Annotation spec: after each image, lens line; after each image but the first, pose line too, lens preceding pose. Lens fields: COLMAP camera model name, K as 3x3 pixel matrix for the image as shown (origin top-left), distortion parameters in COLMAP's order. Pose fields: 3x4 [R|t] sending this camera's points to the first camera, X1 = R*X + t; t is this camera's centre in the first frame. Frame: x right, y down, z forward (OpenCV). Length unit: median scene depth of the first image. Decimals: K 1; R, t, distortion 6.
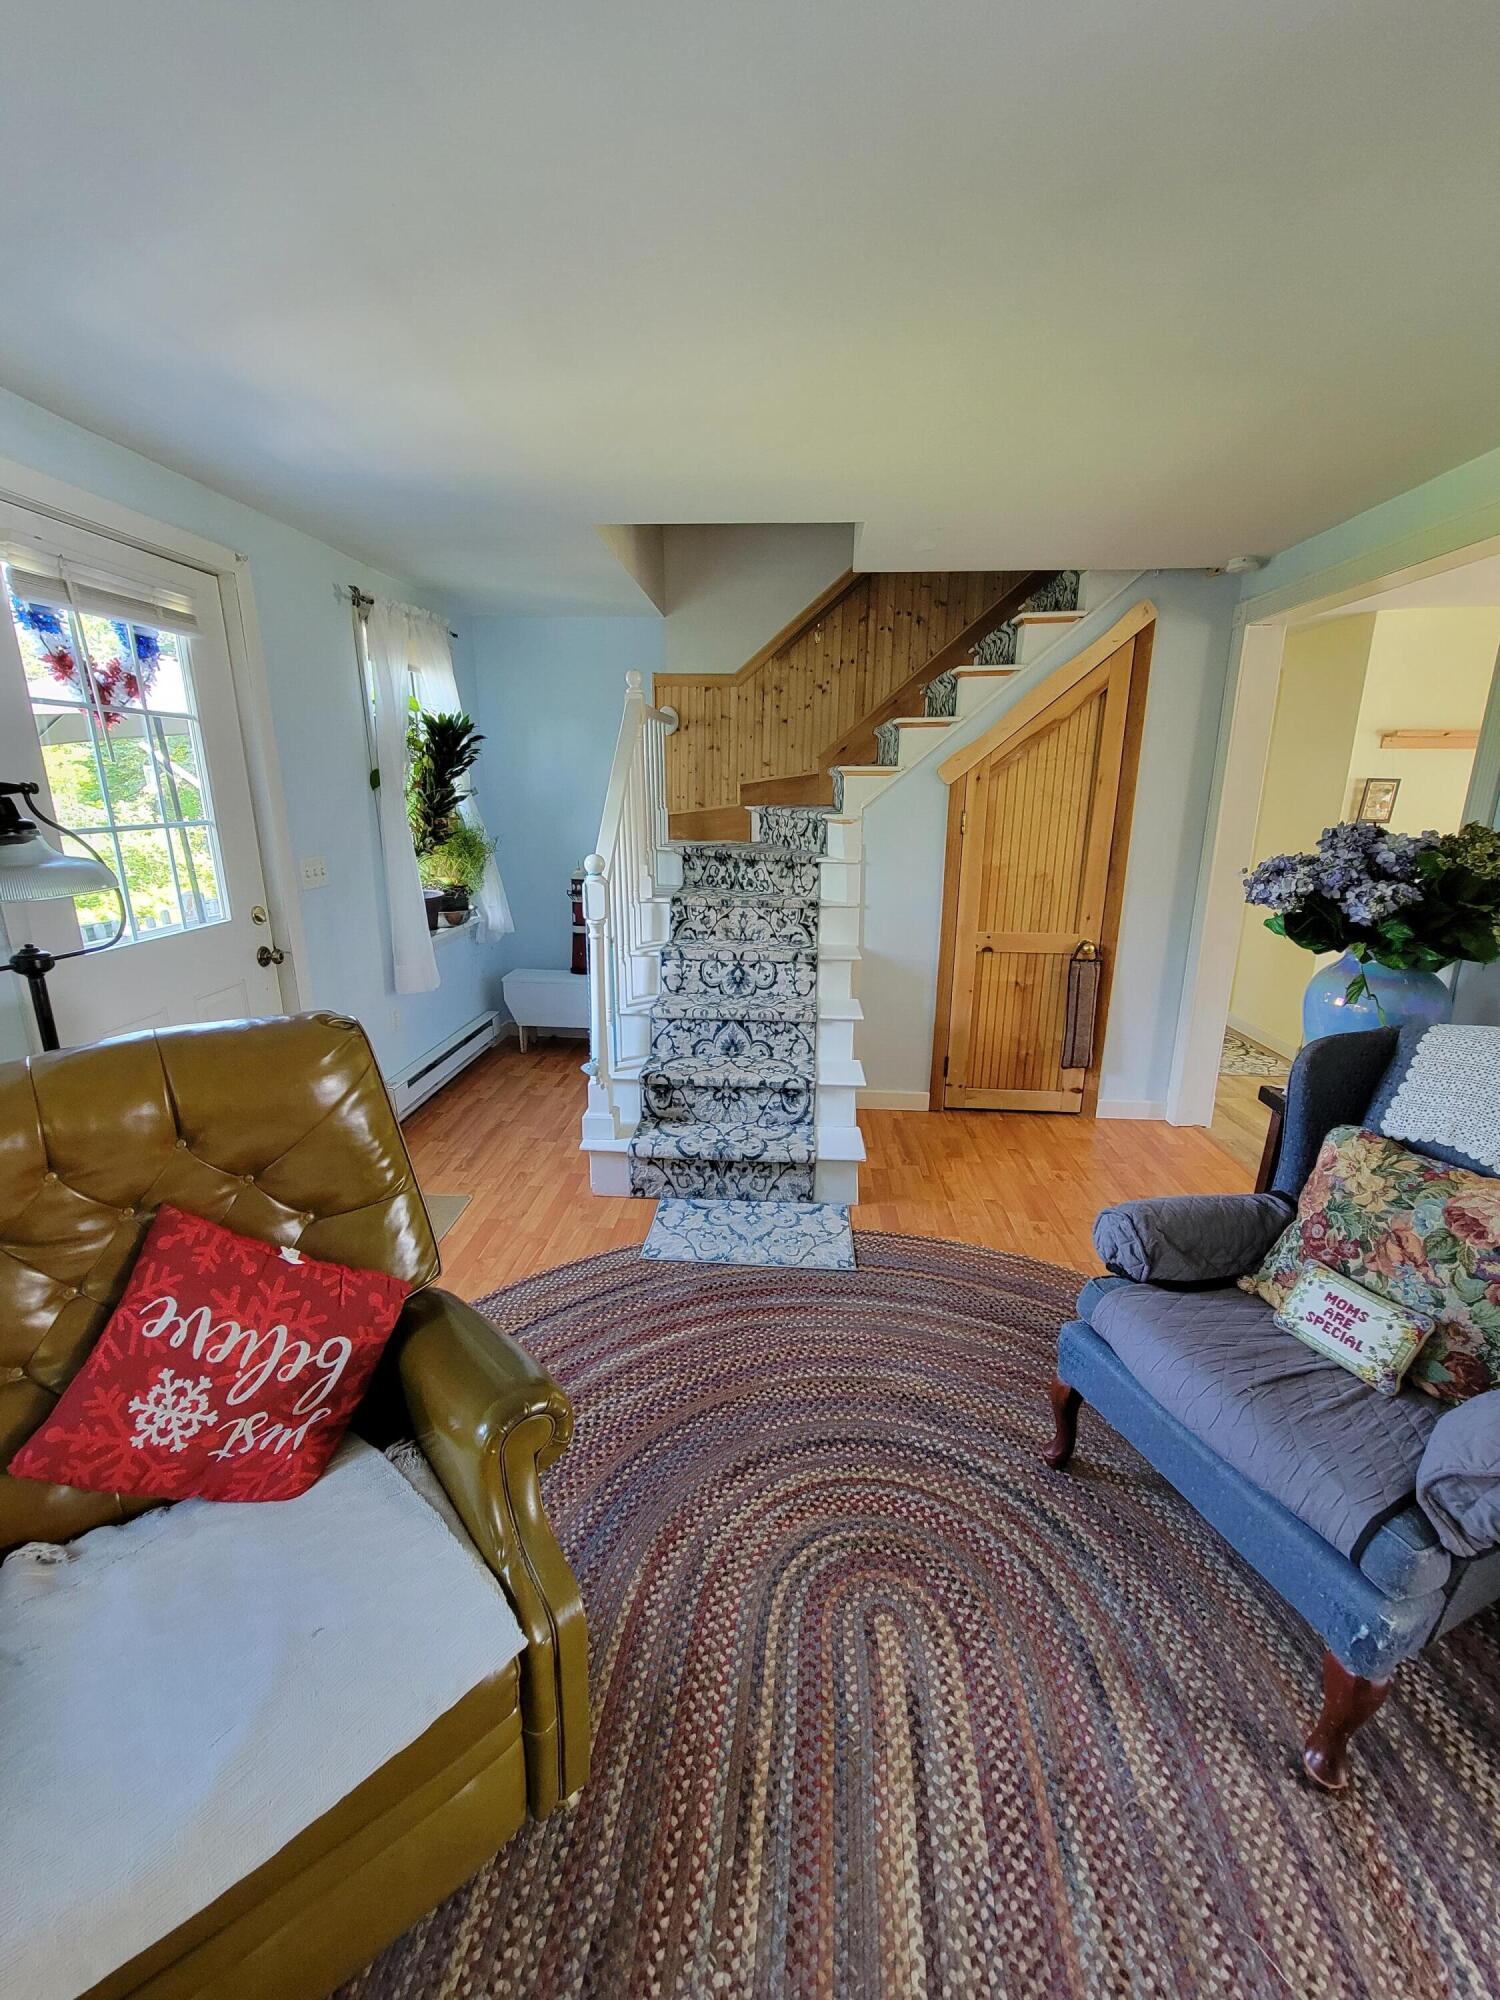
lens RADIAL K [[816.3, 0, 730.0], [0, 816.3, 1009.3], [0, 0, 1]] dist [-0.004136, 0.000403]
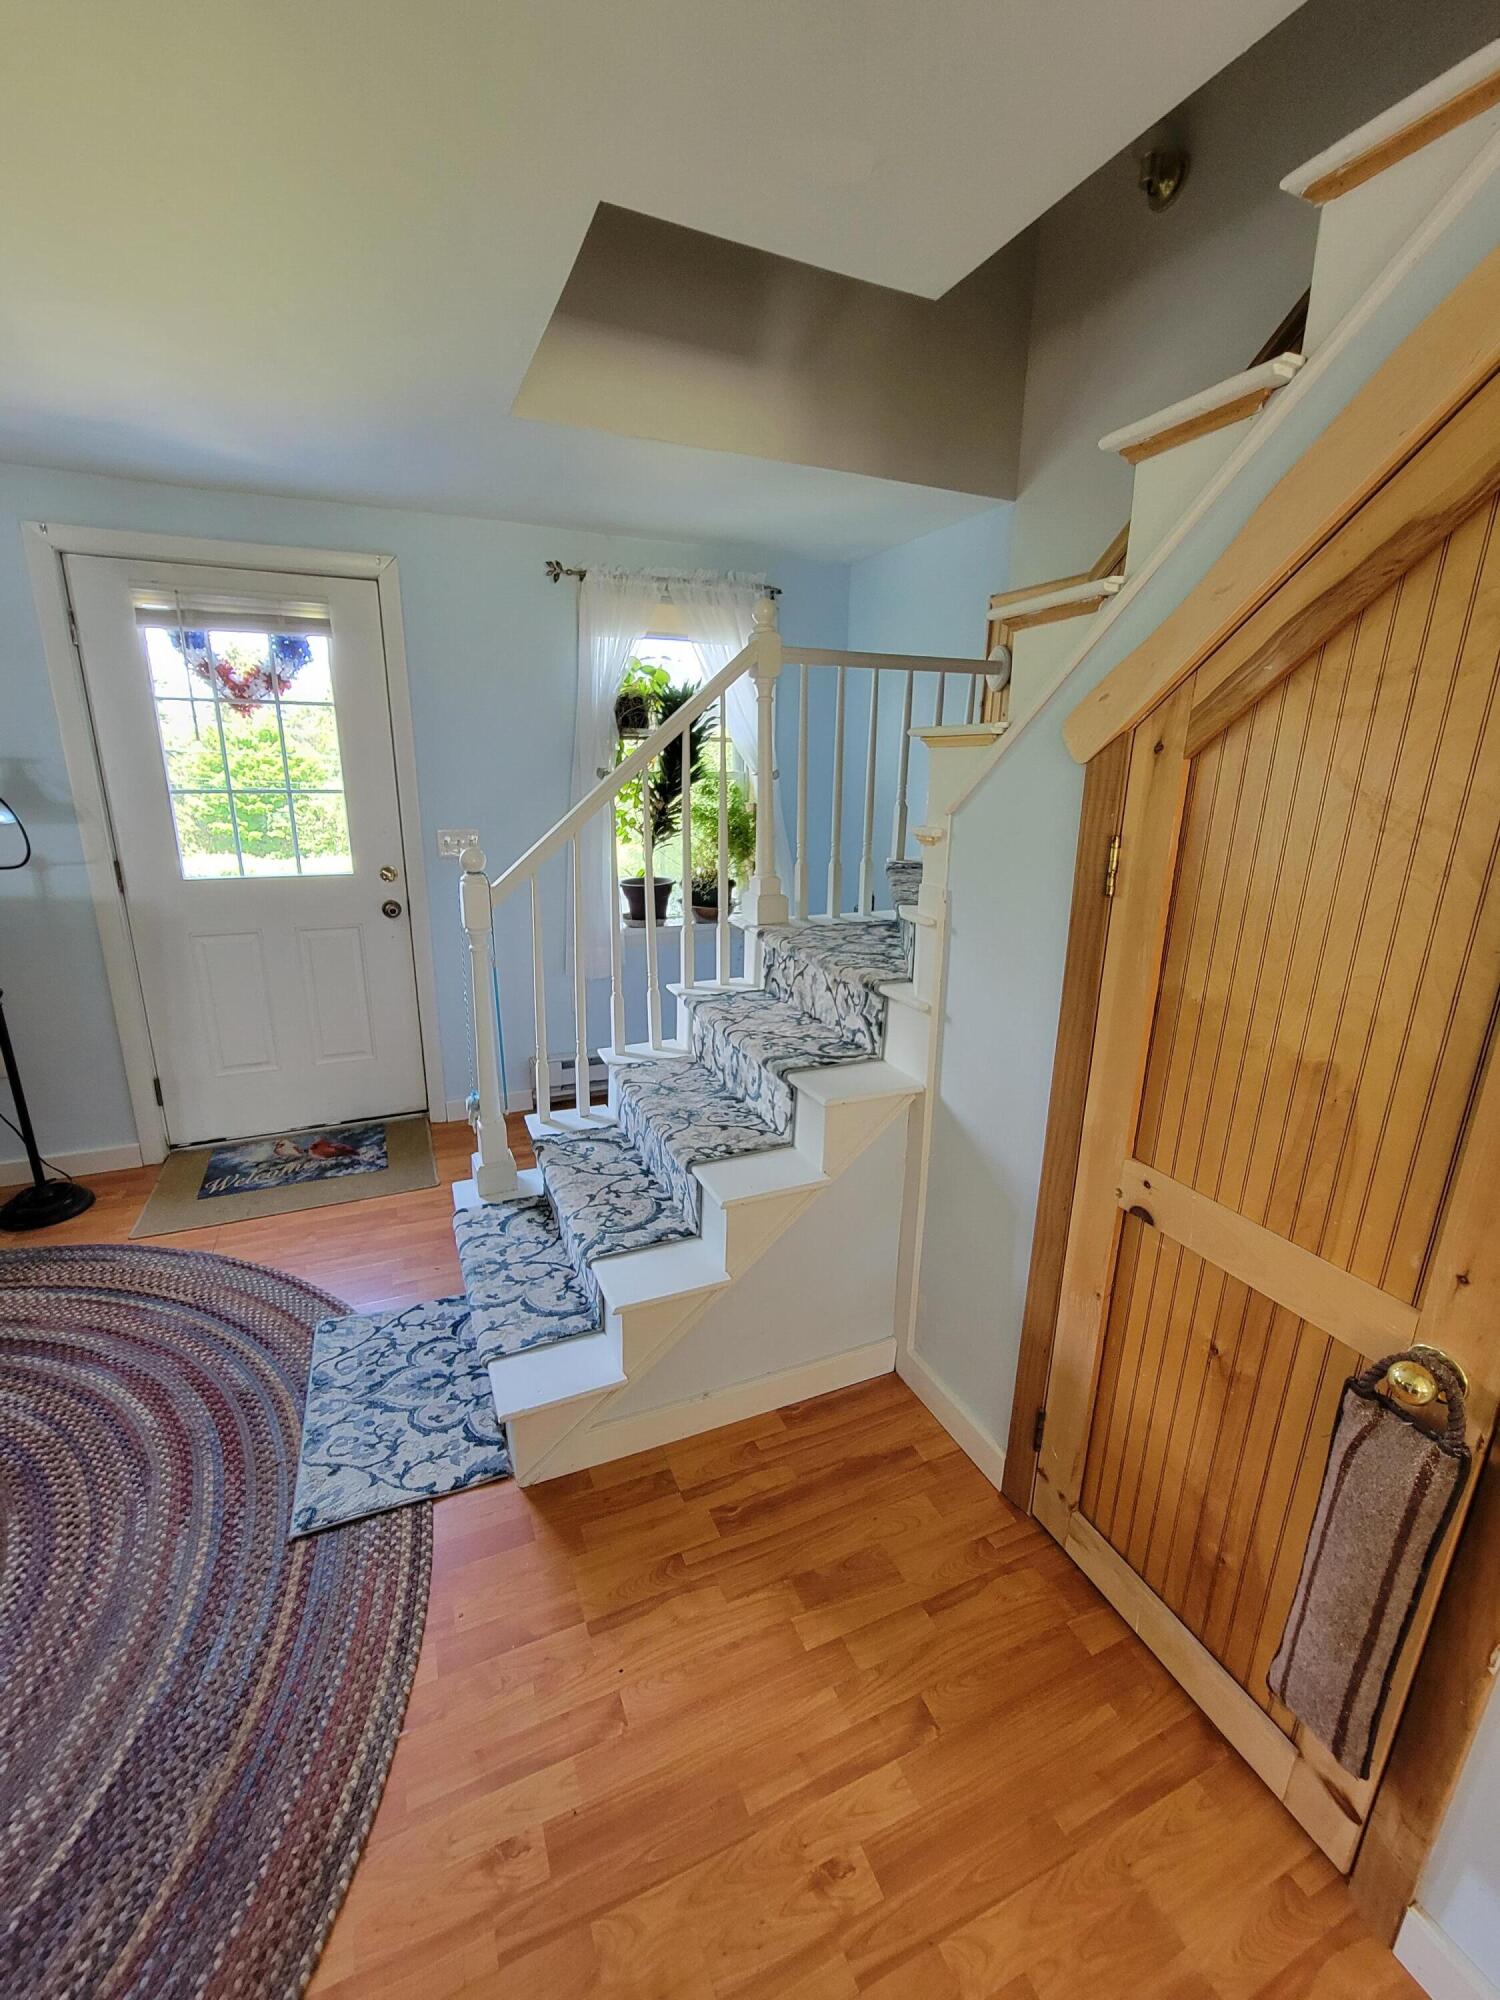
lens RADIAL K [[816.3, 0, 742.8], [0, 816.3, 1003.4], [0, 0, 1]] dist [-0.004136, 0.000403]
pose [[0.466453, 0.248767, -0.848844, 0.585876], [-0.247911, 0.957944, 0.144510, -0.195090], [0.849095, 0.143031, 0.508508, 0.728366]]
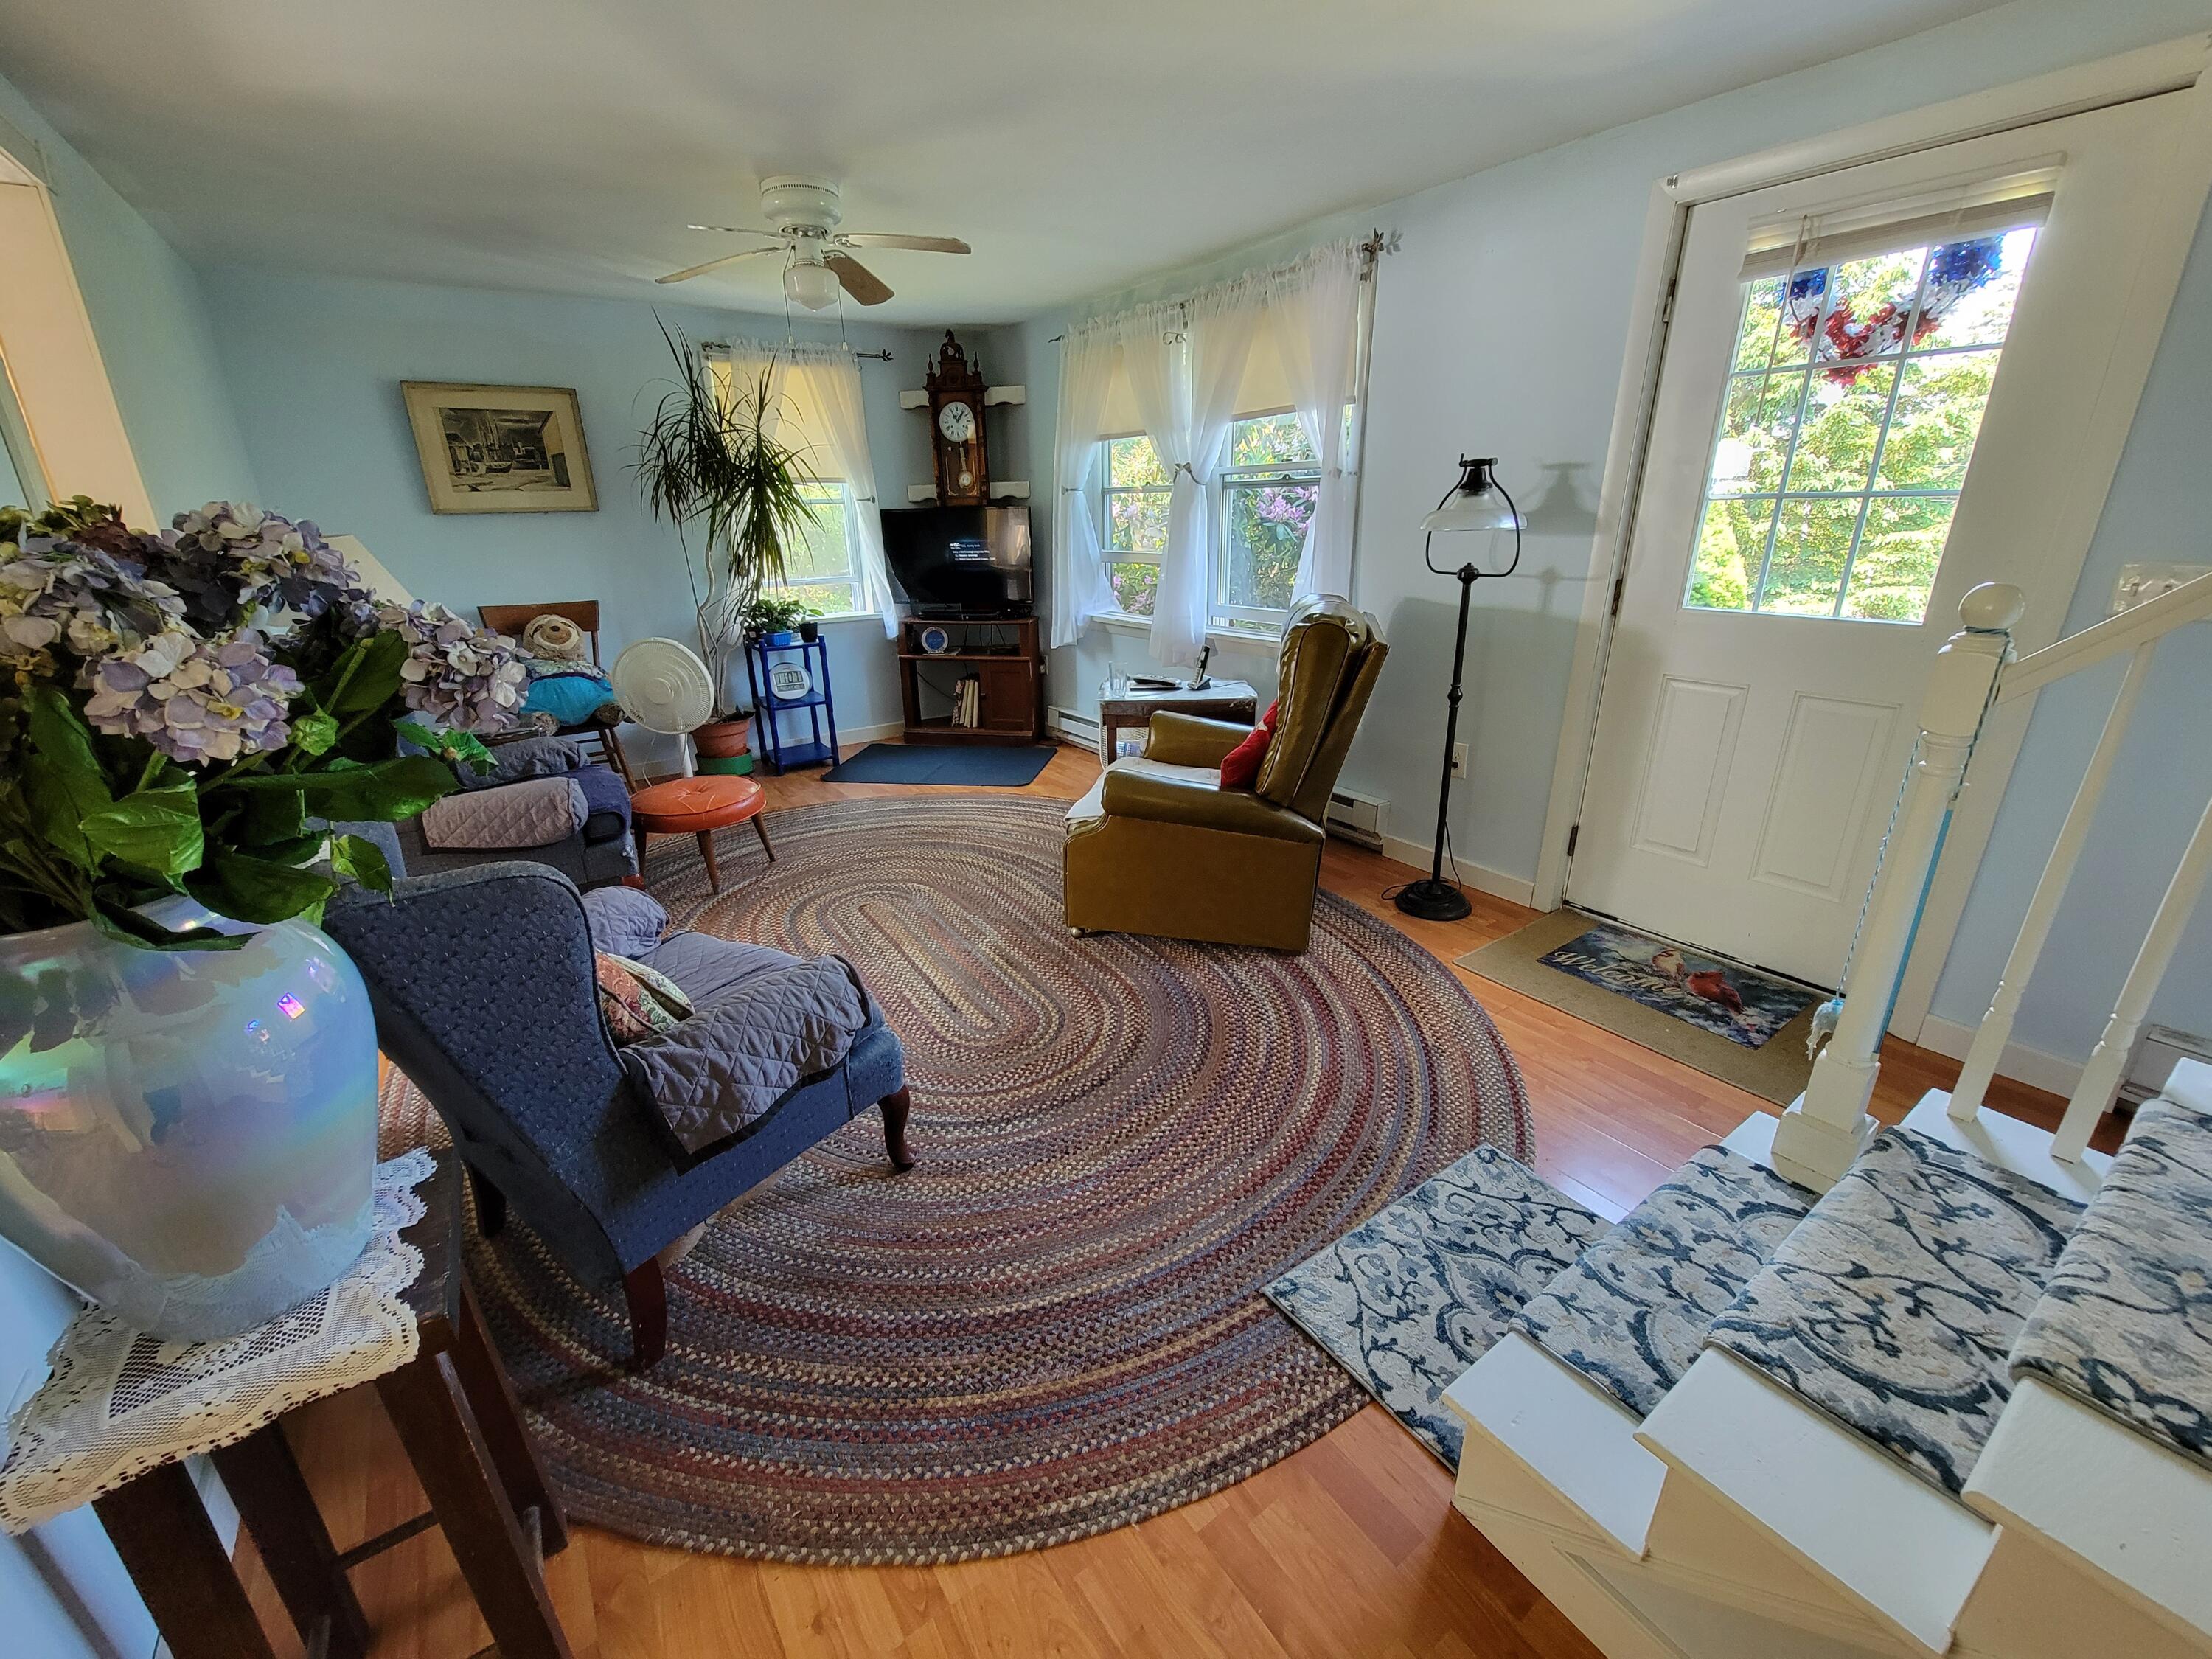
lens RADIAL K [[902.8, 0, 1096.5], [0, 902.8, 841.4], [0, 0, 1]] dist [-0.004136, 0.000403]
pose [[-0.774936, 0.238048, -0.585497, 0.438319], [-0.147210, 0.832905, 0.533477, -0.224147], [0.614657, 0.499602, -0.610406, 0.921367]]
